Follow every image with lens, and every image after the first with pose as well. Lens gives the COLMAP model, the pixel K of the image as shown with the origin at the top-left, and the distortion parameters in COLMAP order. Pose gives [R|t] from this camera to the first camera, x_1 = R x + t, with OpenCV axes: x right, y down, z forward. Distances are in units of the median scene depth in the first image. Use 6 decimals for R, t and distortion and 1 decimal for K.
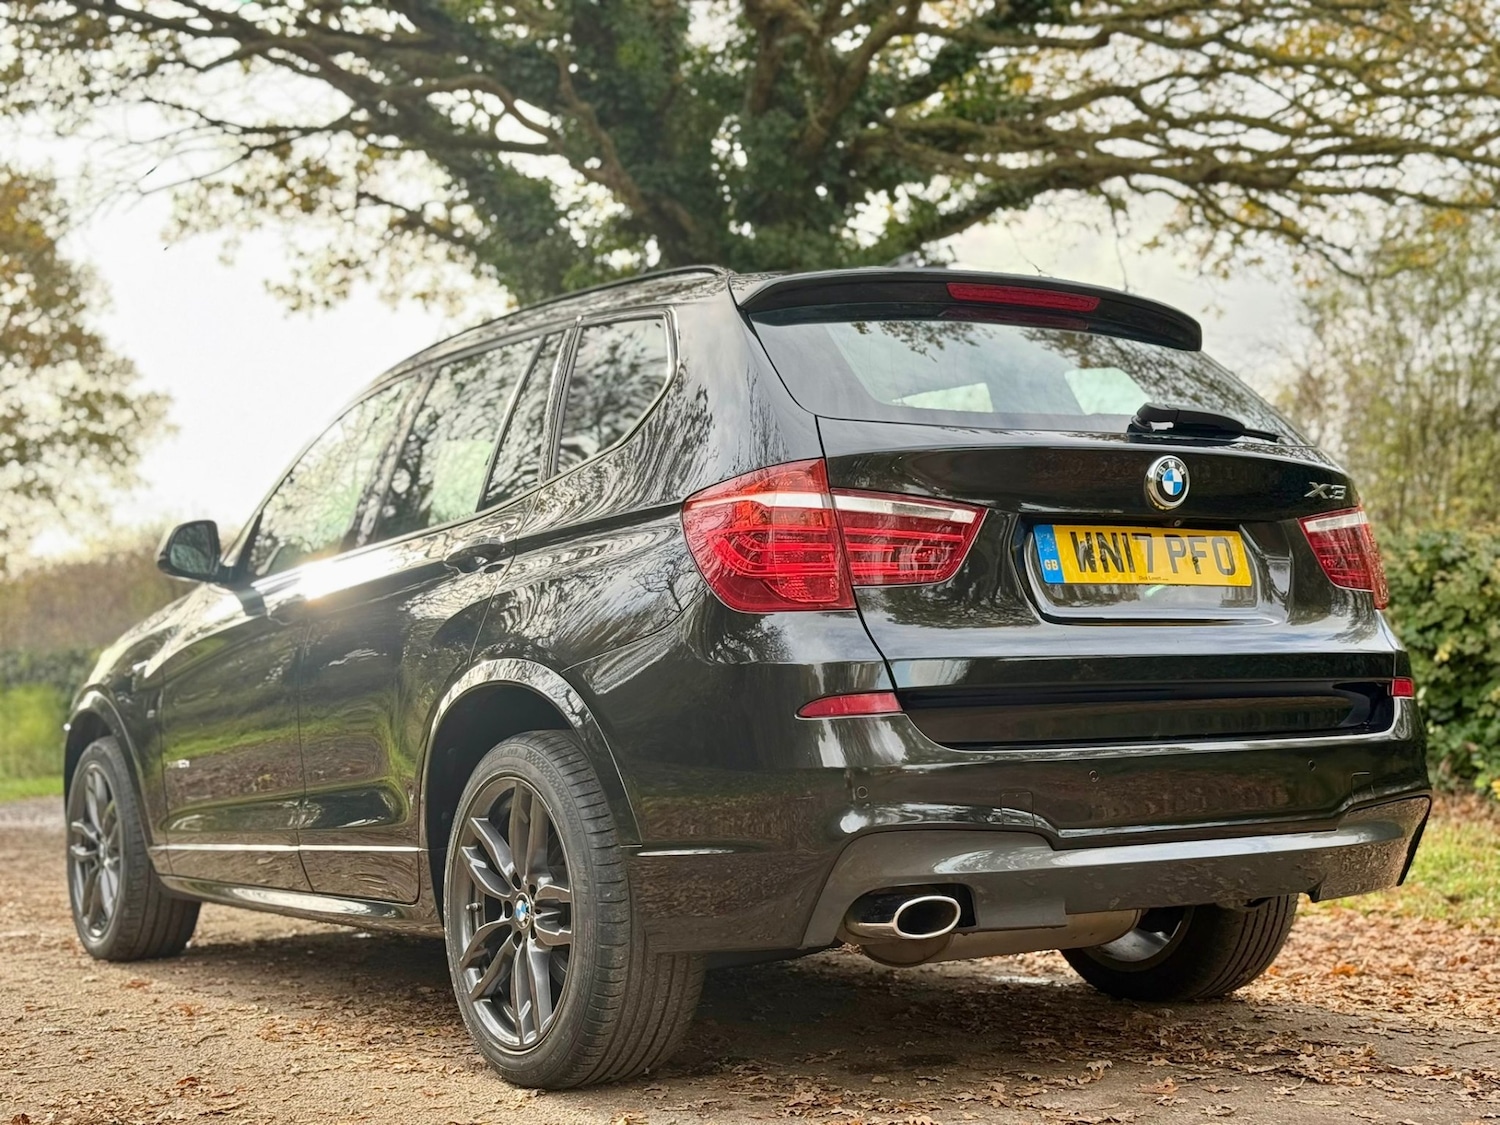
lens RADIAL K [[2115.4, 0, 690.8], [0, 2115.4, 535.2], [0, 0, 1]] dist [0.101700, 0.000000]
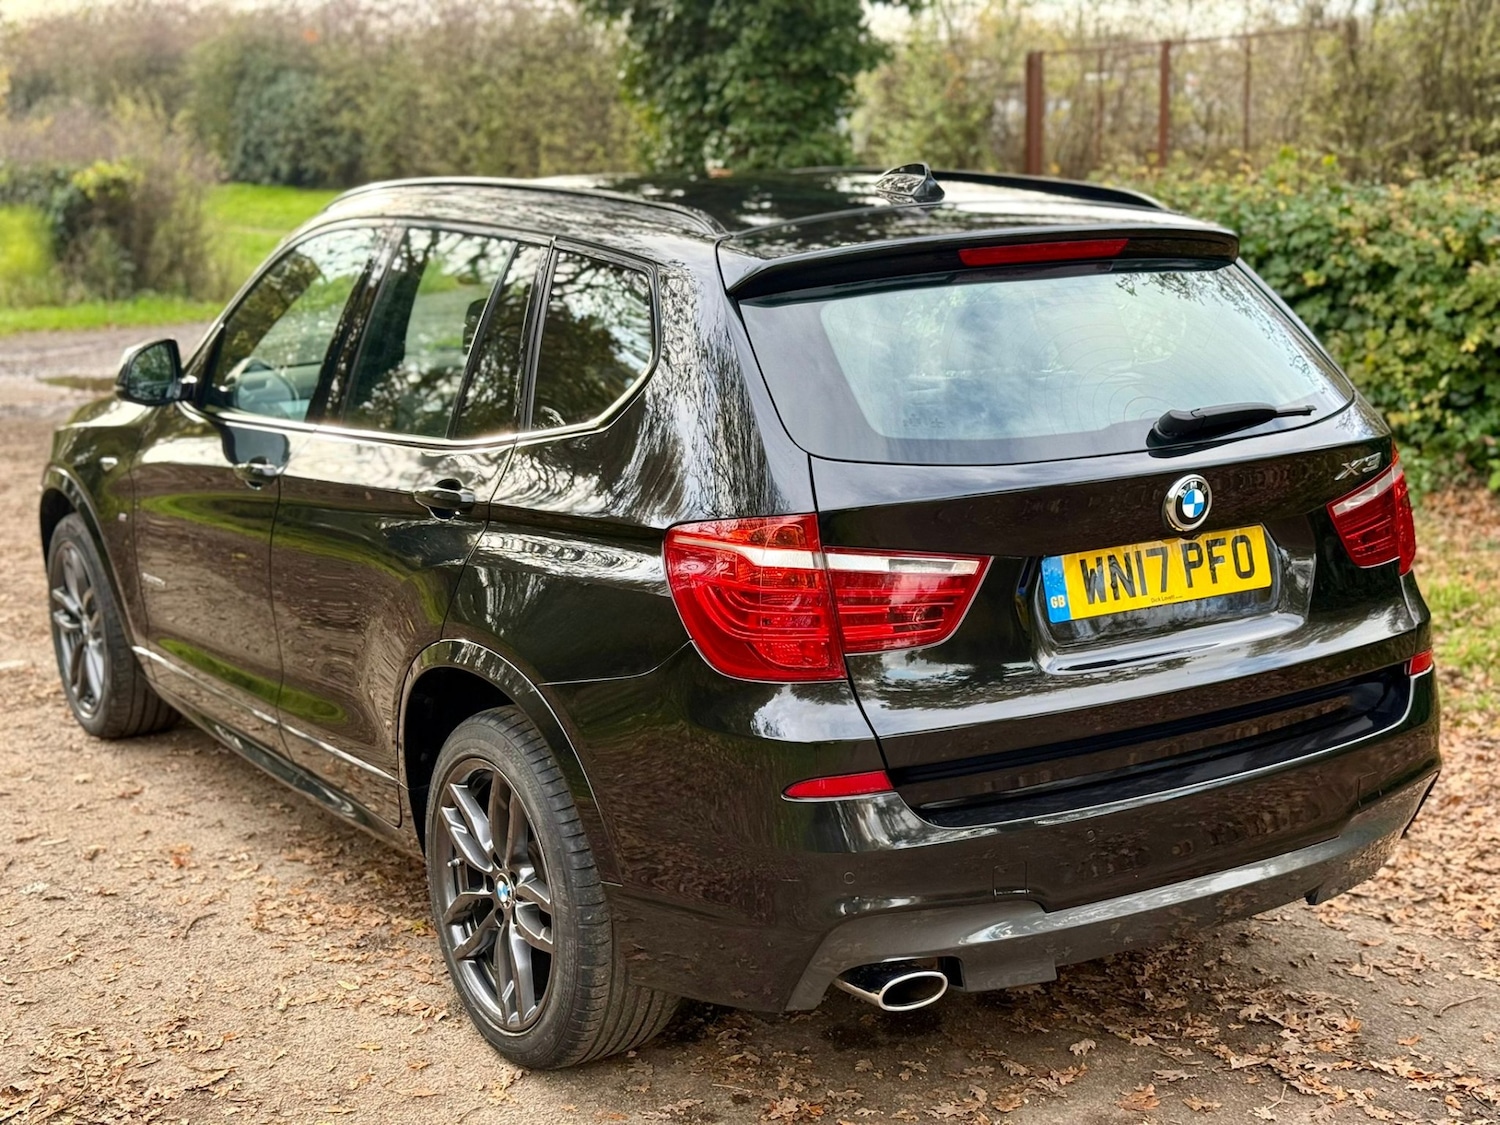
lens RADIAL K [[2129.6, 0, 694.9], [0, 2129.6, 555.4], [0, 0, 1]] dist [0.098952, 0.000000]
pose [[0.999997, 0.002507, -0.000687, 0.009068], [-0.002236, 0.964320, 0.264731, -0.228409], [0.001326, -0.264729, 0.964322, 0.085575]]
